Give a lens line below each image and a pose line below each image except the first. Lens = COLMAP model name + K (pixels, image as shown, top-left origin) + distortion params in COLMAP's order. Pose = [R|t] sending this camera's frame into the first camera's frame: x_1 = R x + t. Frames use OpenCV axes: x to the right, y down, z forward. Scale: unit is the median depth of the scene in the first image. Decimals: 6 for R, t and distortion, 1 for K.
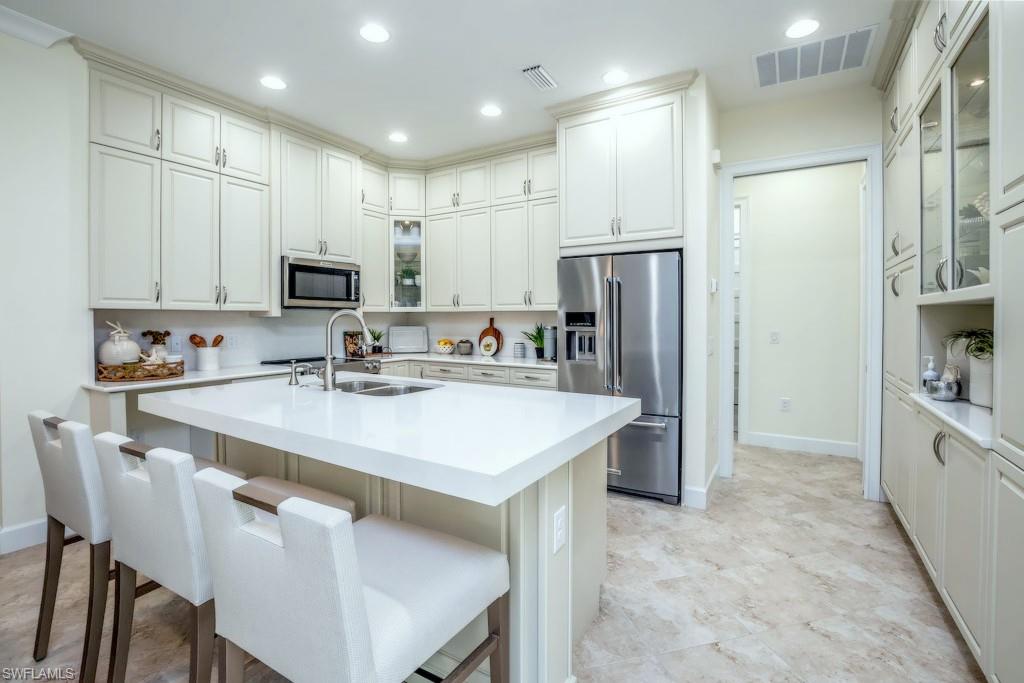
lens RADIAL K [[457.4, 0, 511.2], [0, 457.4, 320.7], [0, 0, 1]] dist [0.000854, 0.000124]
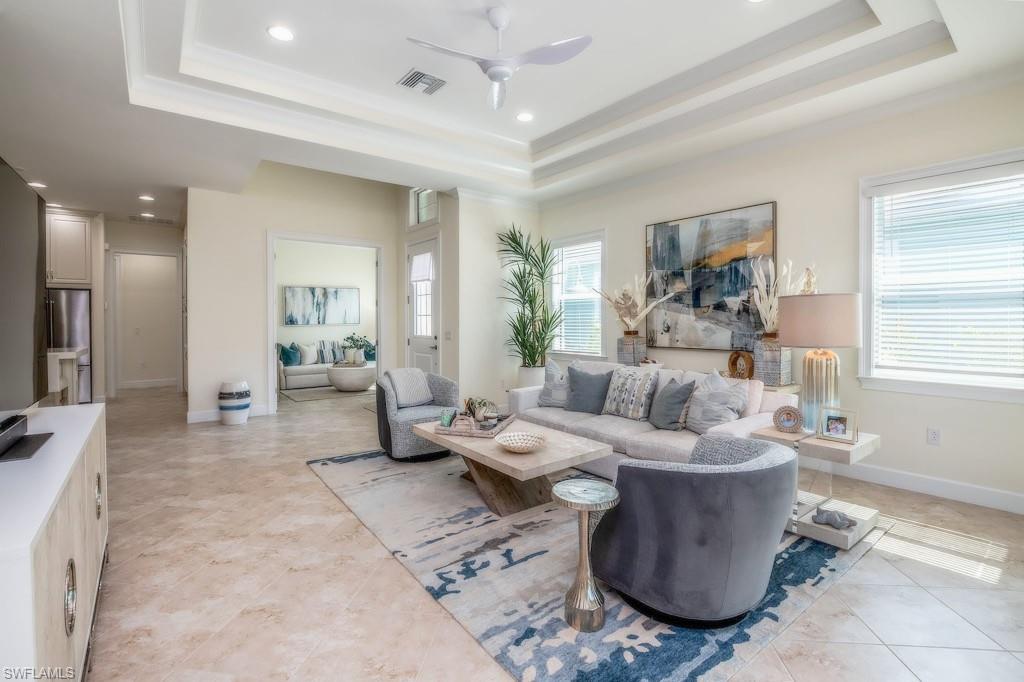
lens RADIAL K [[457.4, 0, 511.2], [0, 457.4, 320.2], [0, 0, 1]] dist [0.000854, 0.000124]
pose [[0.347493, -0.006874, 0.937657, -0.944958], [0.010463, 0.999939, 0.003453, 0.007875], [-0.937624, 0.008611, 0.347544, -1.589679]]
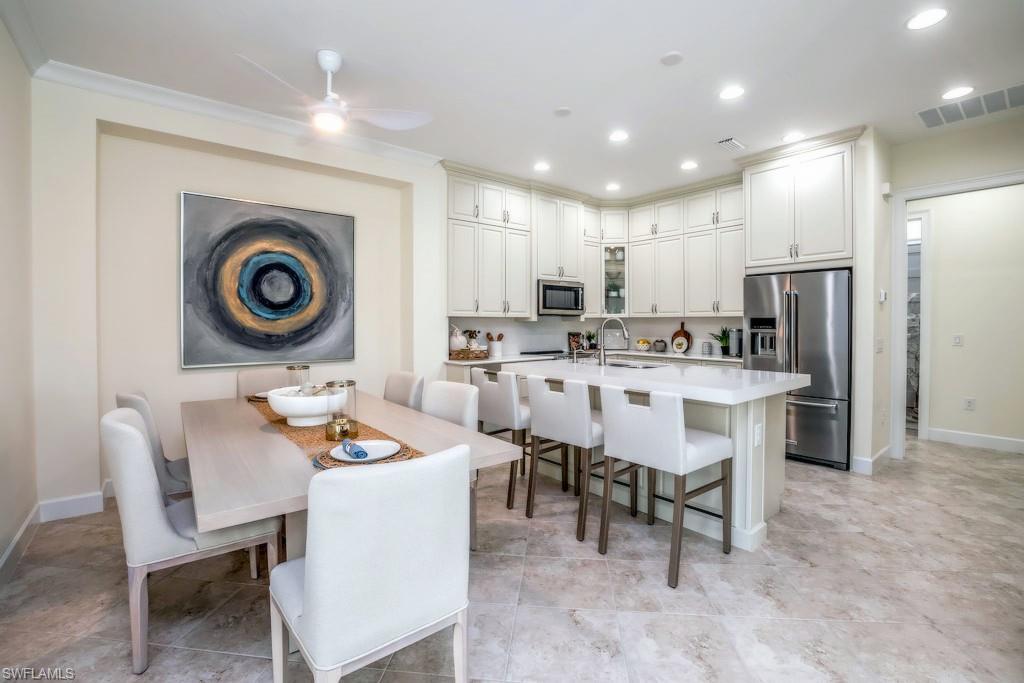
lens RADIAL K [[509.8, 0, 514.0], [0, 509.8, 327.6], [0, 0, 1]] dist [-0.005615, 0.000117]
pose [[0.960761, 0.003462, -0.277354, -0.122230], [-0.002217, 0.999986, 0.004803, 0.003477], [0.277367, -0.003999, 0.960756, -0.563683]]
